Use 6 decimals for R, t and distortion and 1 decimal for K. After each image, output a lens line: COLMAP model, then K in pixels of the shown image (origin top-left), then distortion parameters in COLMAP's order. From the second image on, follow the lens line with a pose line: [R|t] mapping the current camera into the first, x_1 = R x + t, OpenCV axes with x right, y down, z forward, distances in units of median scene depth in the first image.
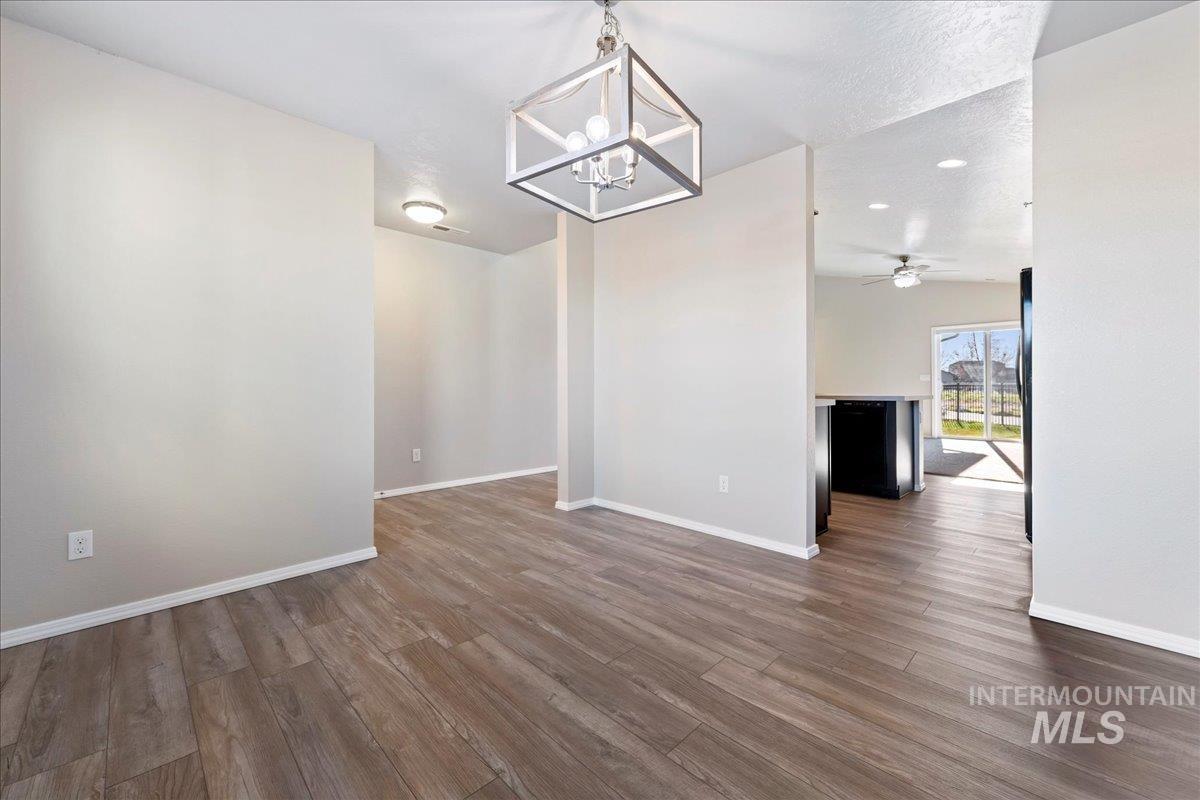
lens RADIAL K [[568.8, 0, 595.0], [0, 568.8, 386.4], [0, 0, 1]] dist [0.000753, 0.000126]
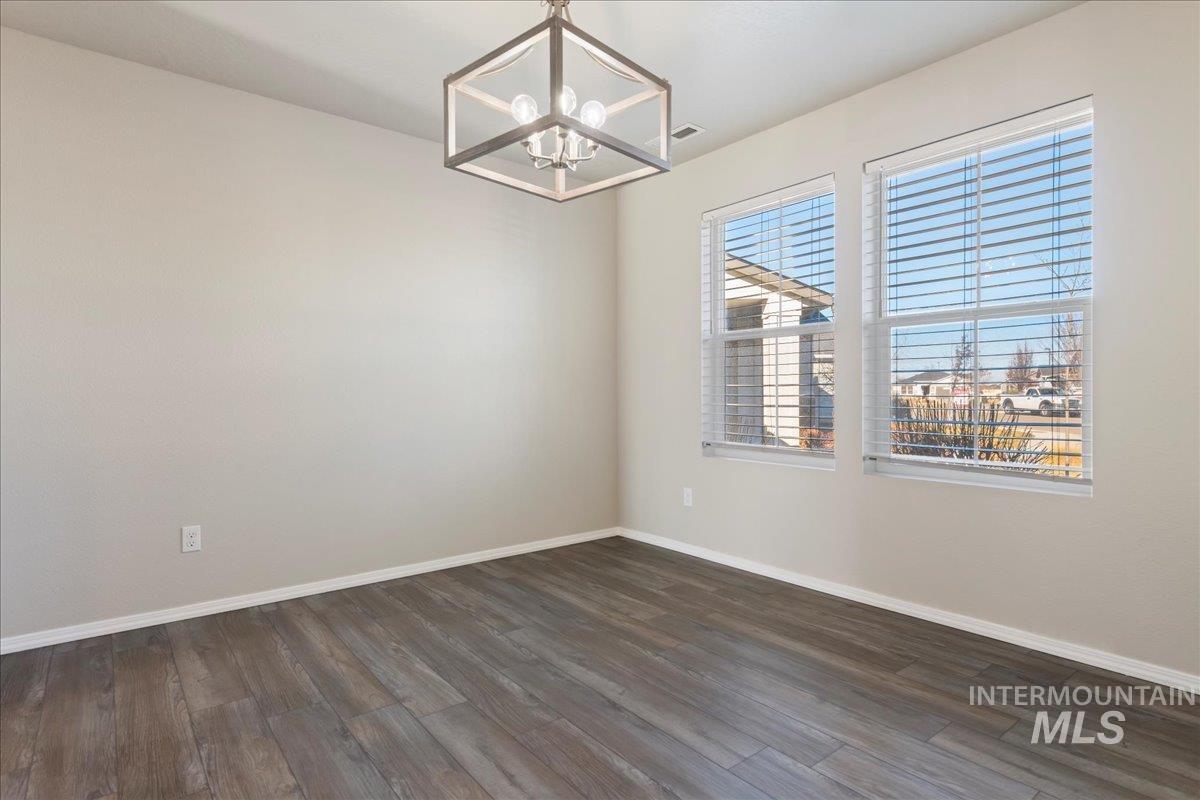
lens RADIAL K [[568.8, 0, 595.0], [0, 568.8, 386.4], [0, 0, 1]] dist [0.000753, 0.000126]
pose [[-0.995386, 0.005916, 0.095764, -0.116182], [0.005422, 0.999971, -0.005409, -0.007022], [-0.095793, -0.004864, -0.995389, 1.855961]]
